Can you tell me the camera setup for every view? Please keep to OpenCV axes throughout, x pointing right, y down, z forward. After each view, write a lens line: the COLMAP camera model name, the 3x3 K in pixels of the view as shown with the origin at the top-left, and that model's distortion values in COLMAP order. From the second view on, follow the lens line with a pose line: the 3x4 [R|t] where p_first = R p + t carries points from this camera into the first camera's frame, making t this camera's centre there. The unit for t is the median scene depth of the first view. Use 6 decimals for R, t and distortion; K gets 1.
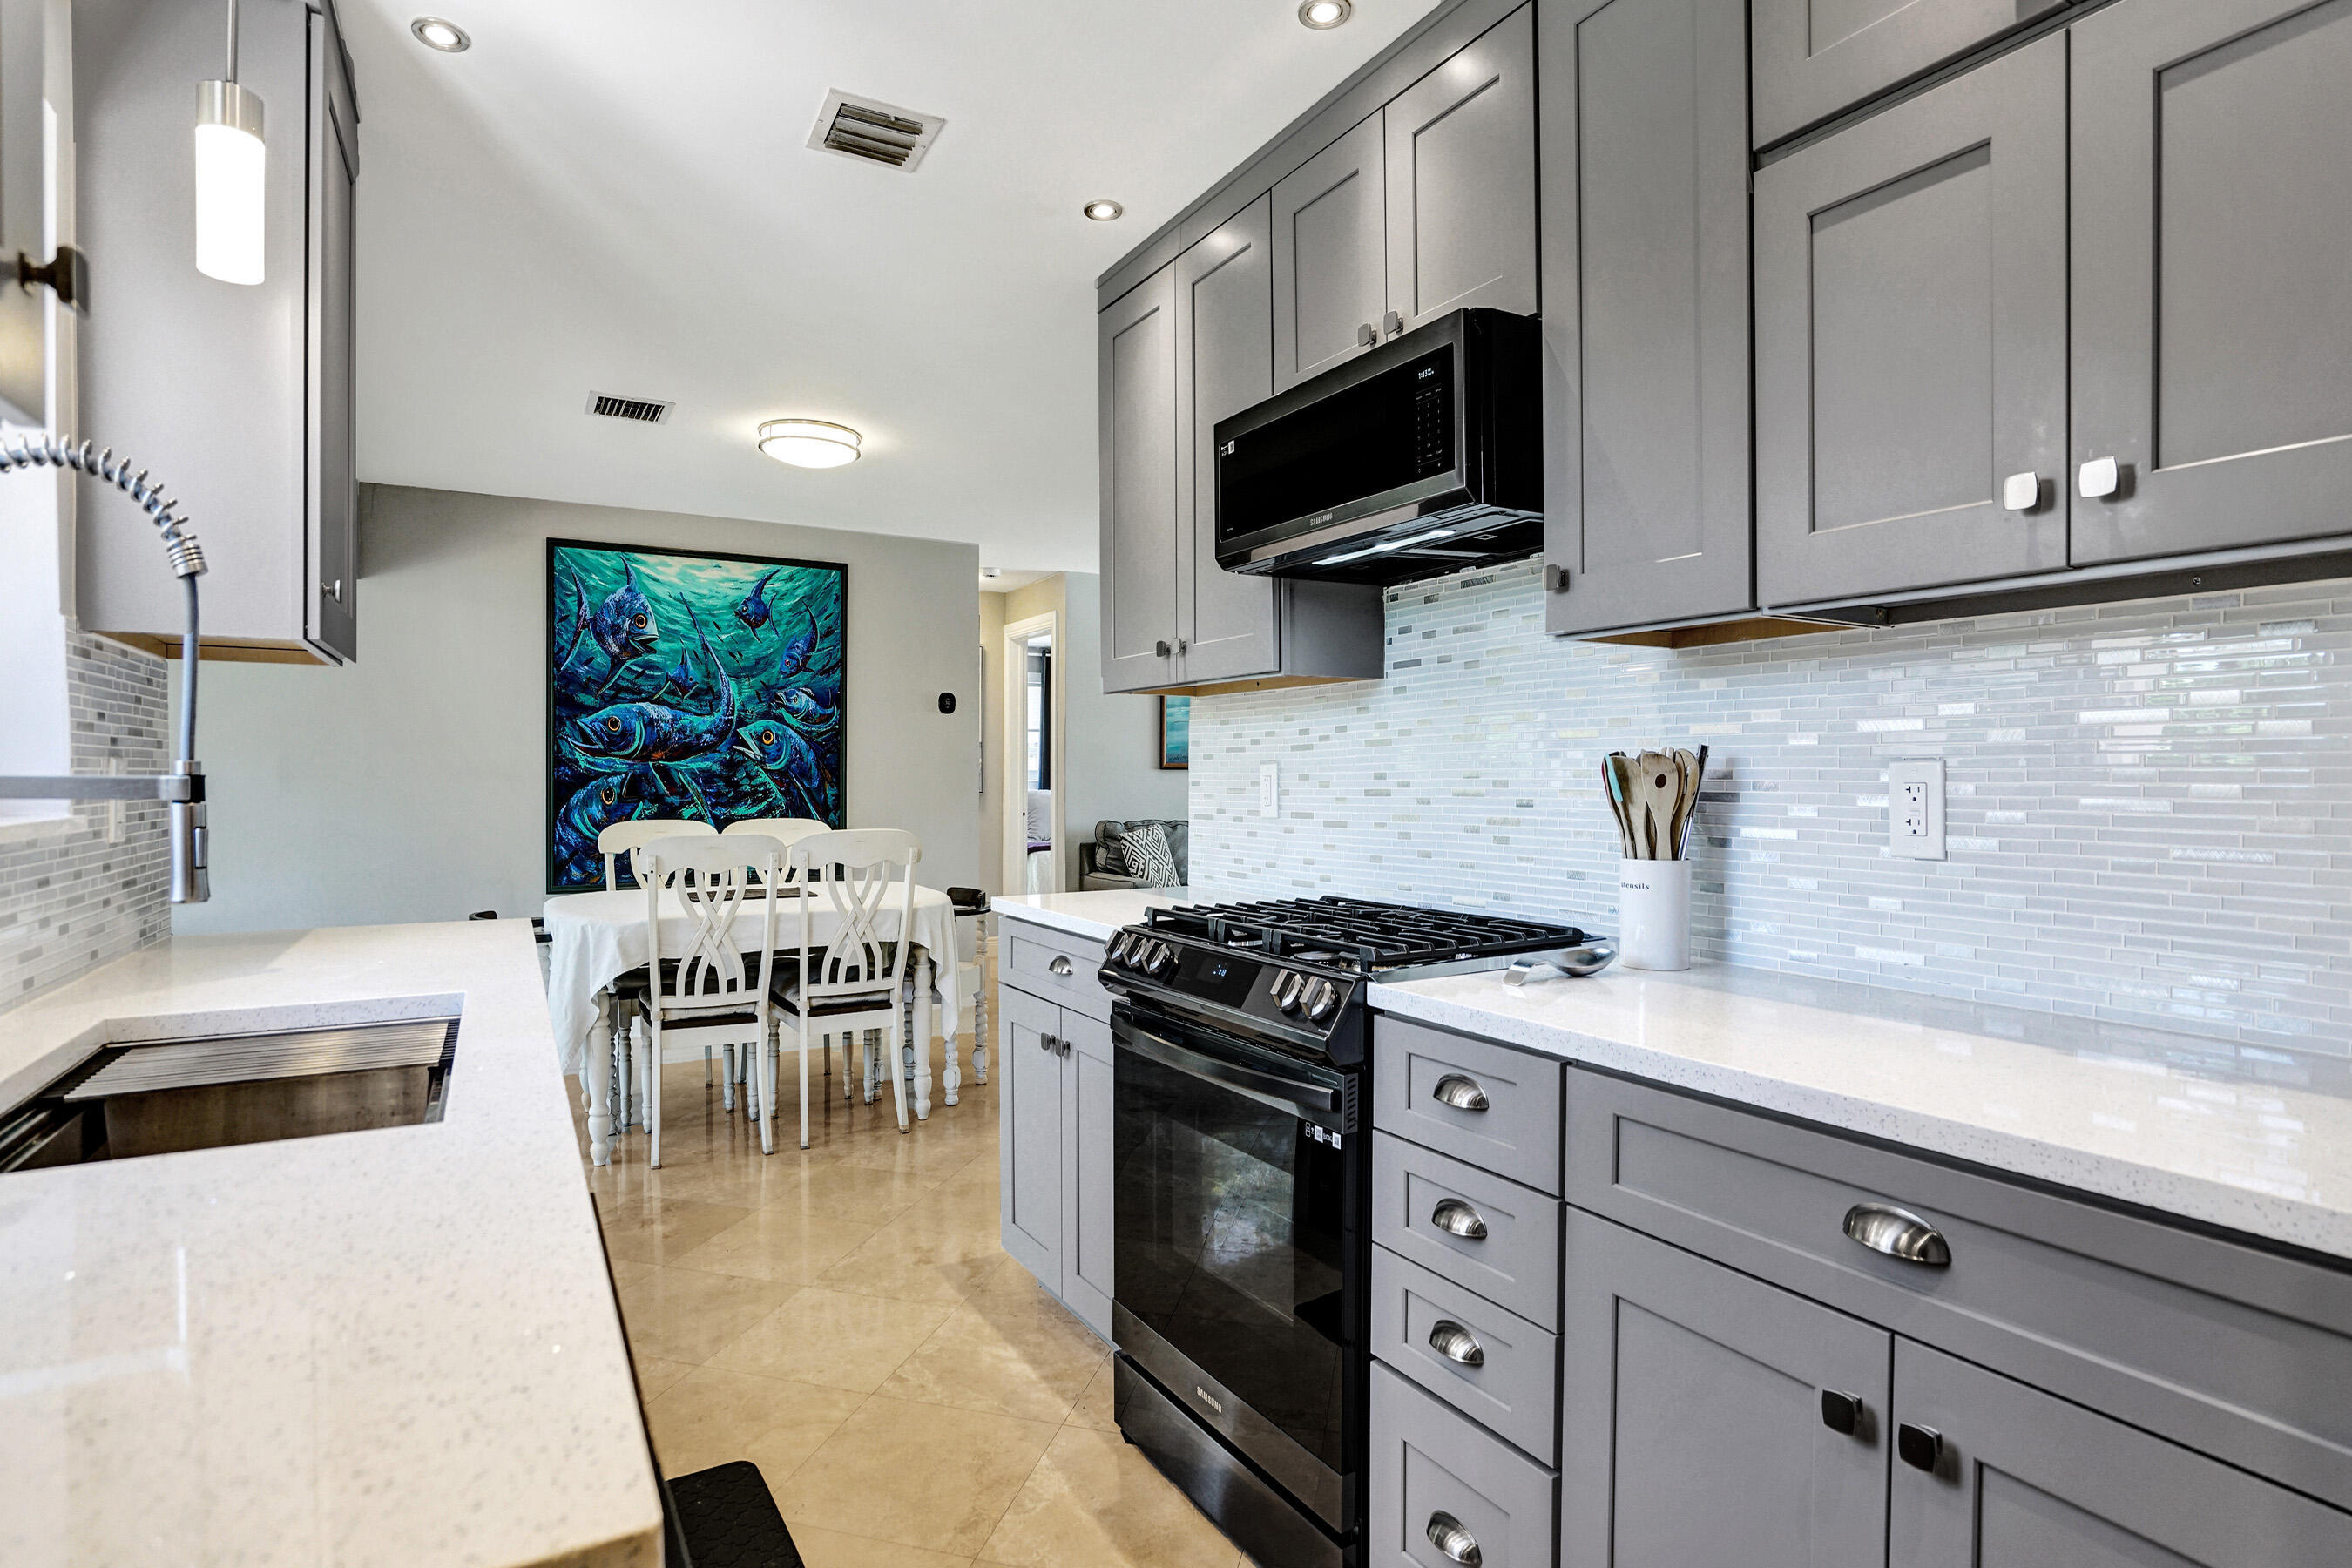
lens RADIAL K [[1147.5, 0, 1163.3], [0, 1147.5, 798.3], [0, 0, 1]] dist [-0.049183, 0.017553]
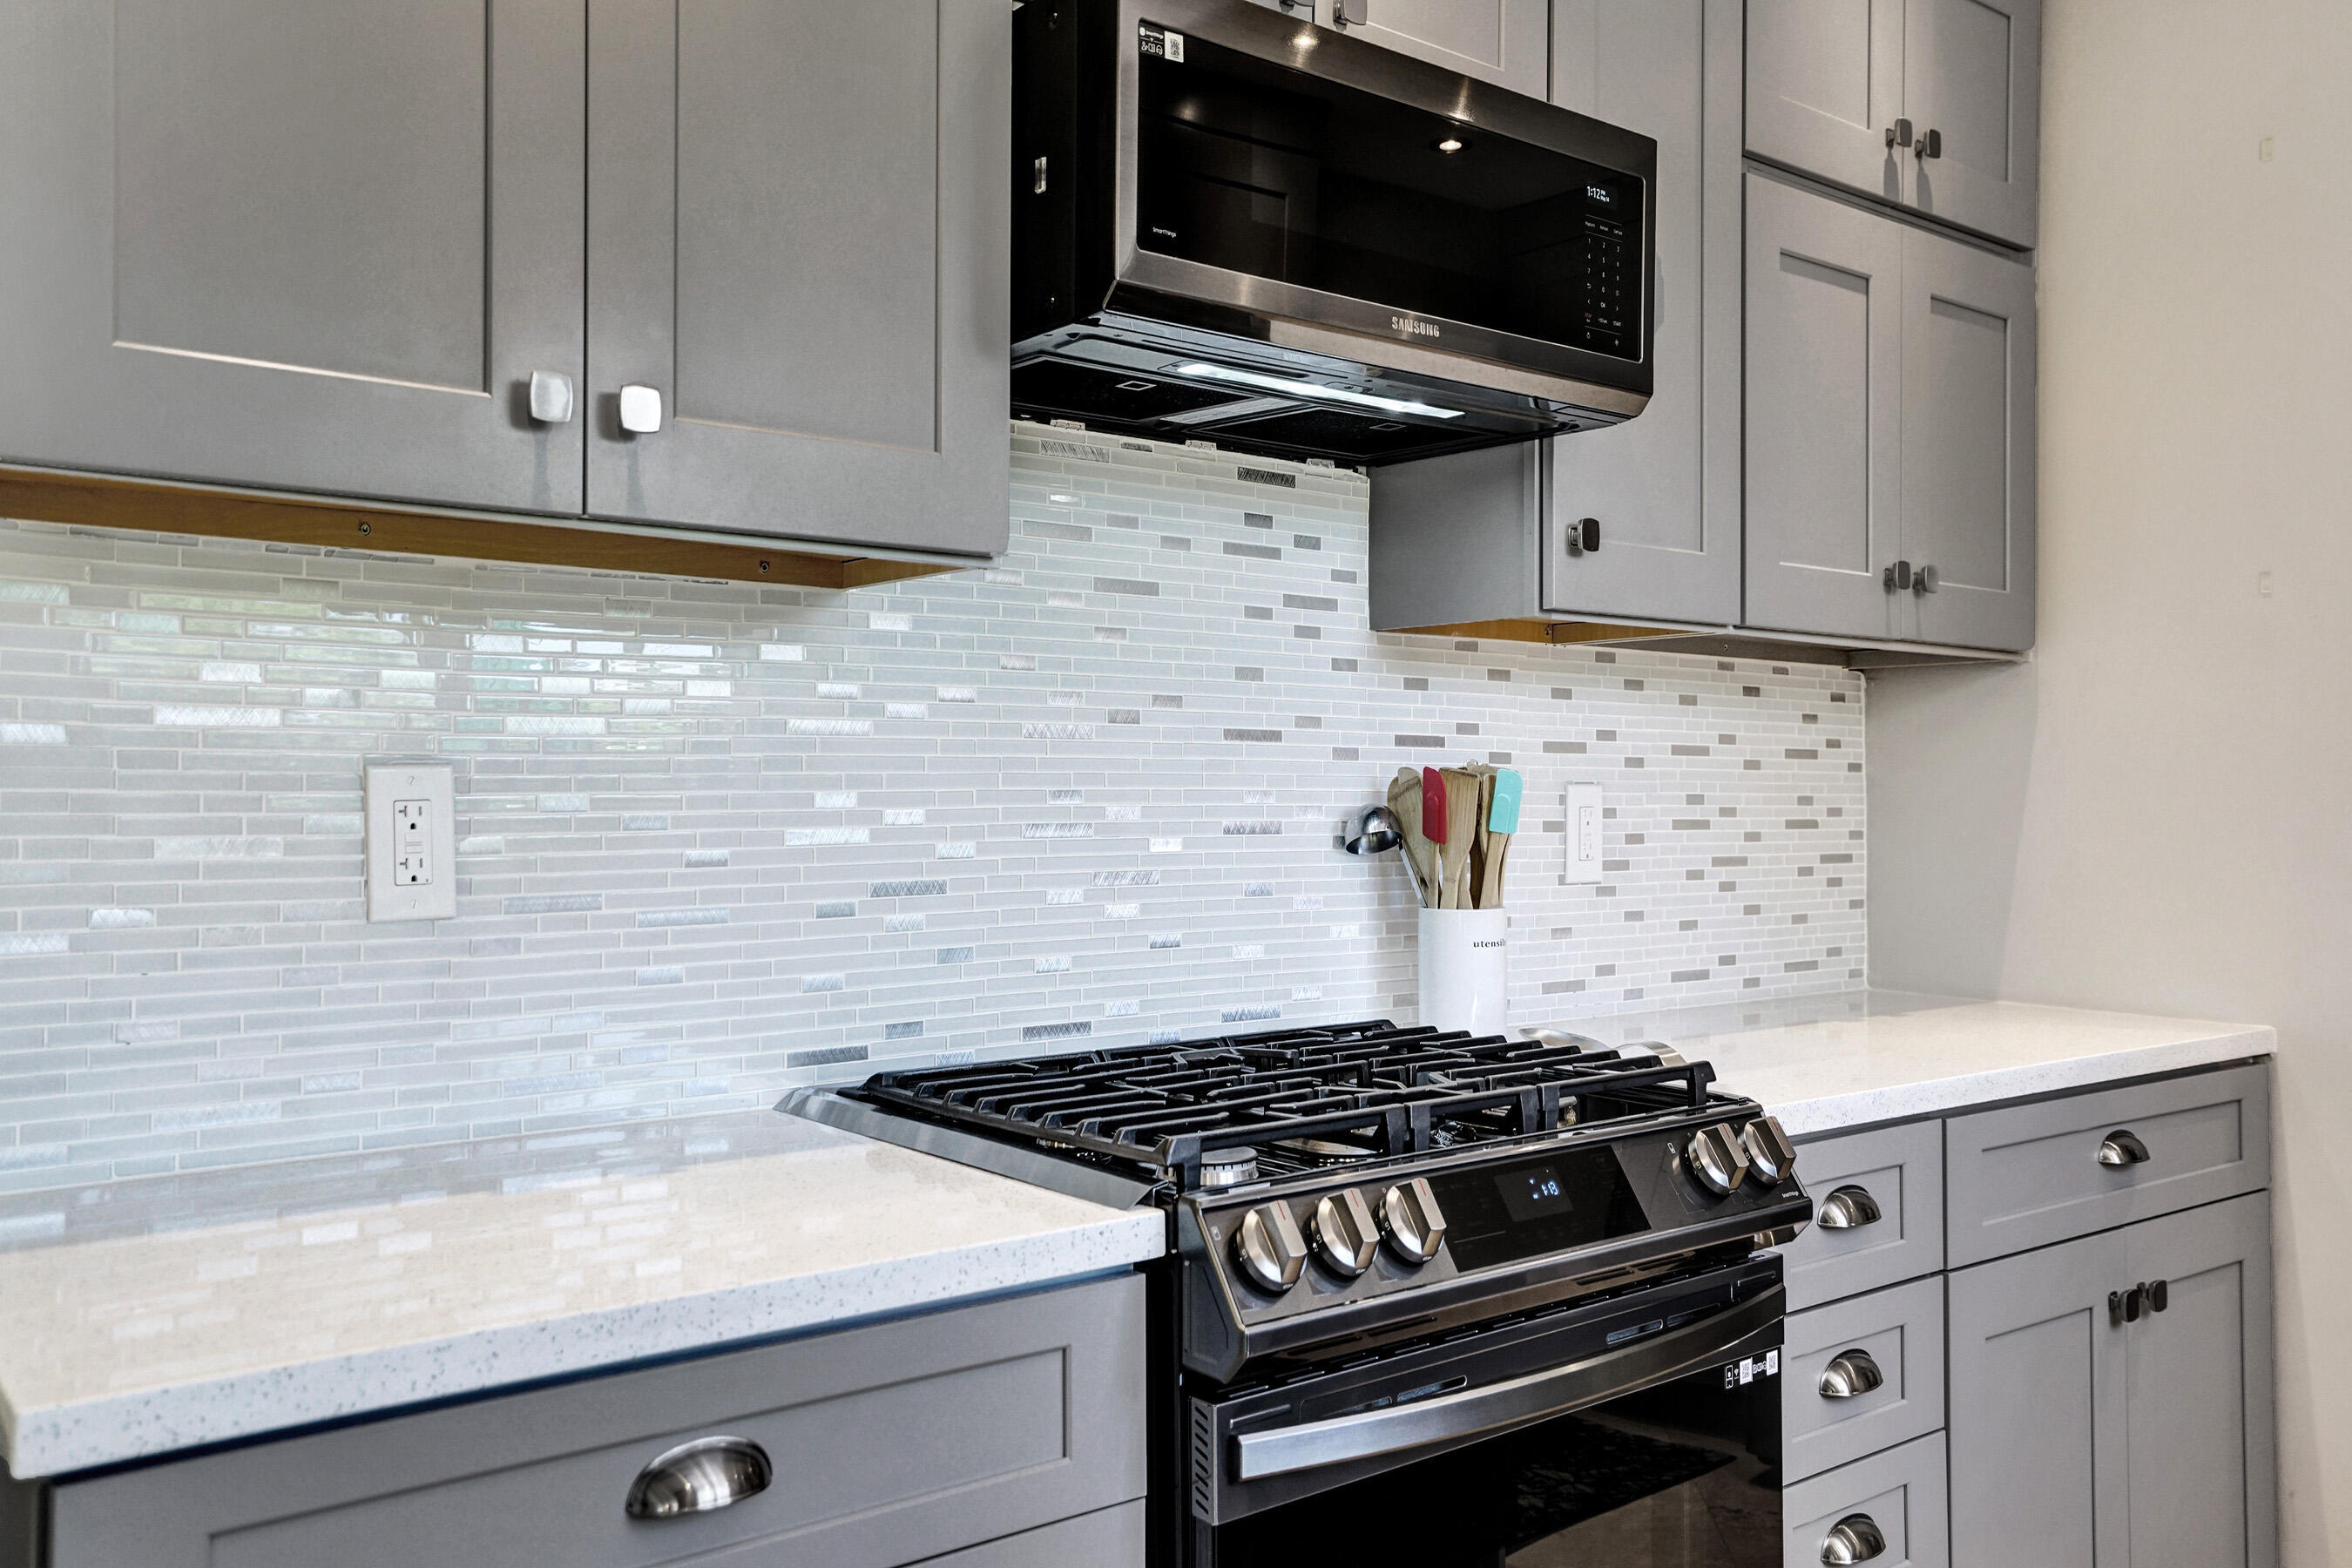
lens RADIAL K [[1864.5, 0, 1178.9], [0, 1864.5, 790.8], [0, 0, 1]] dist [0.010355, 0.003699]
pose [[-0.119632, 0.003724, 0.992811, -0.381701], [0.018497, 0.999828, -0.001522, -0.013199], [-0.992646, 0.018182, -0.119680, 0.643073]]
